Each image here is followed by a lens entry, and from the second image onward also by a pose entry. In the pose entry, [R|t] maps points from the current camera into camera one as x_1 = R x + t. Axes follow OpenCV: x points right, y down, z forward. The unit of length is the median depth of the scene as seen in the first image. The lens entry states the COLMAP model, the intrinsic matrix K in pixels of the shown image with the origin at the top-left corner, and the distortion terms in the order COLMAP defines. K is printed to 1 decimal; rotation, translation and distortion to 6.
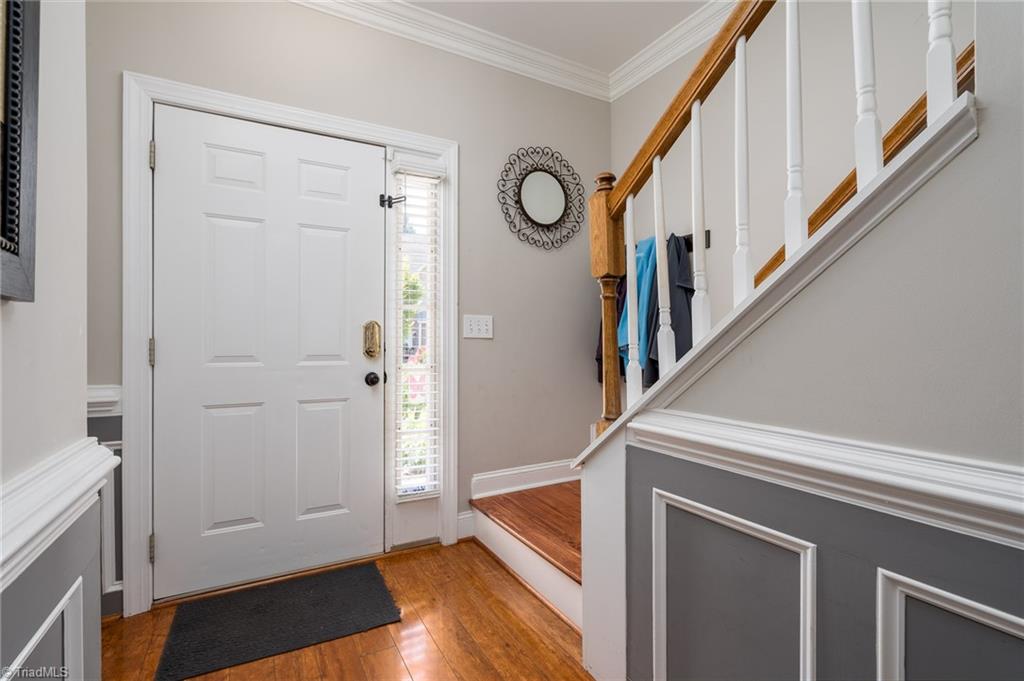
lens RADIAL K [[461.3, 0, 508.0], [0, 461.3, 342.9], [0, 0, 1]] dist [0.000811, 0.000935]
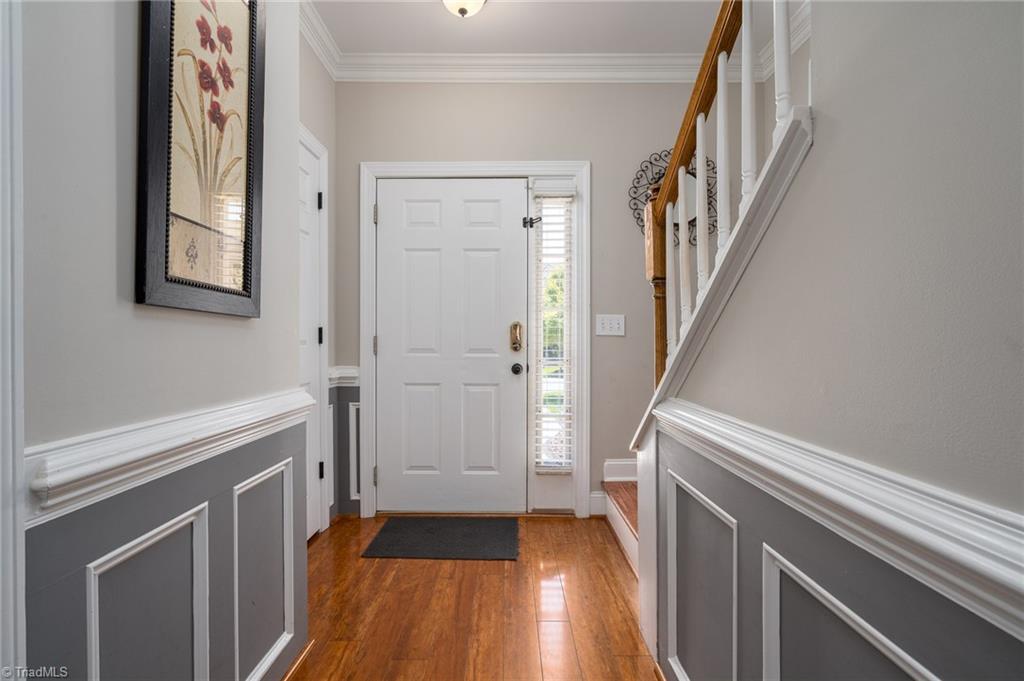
lens RADIAL K [[461.3, 0, 508.0], [0, 461.3, 342.9], [0, 0, 1]] dist [0.000811, 0.000935]
pose [[0.873781, 0.004240, -0.486301, 0.277861], [-0.002871, 0.999990, 0.003561, 0.004445], [0.486311, -0.001716, 0.873784, -0.083351]]
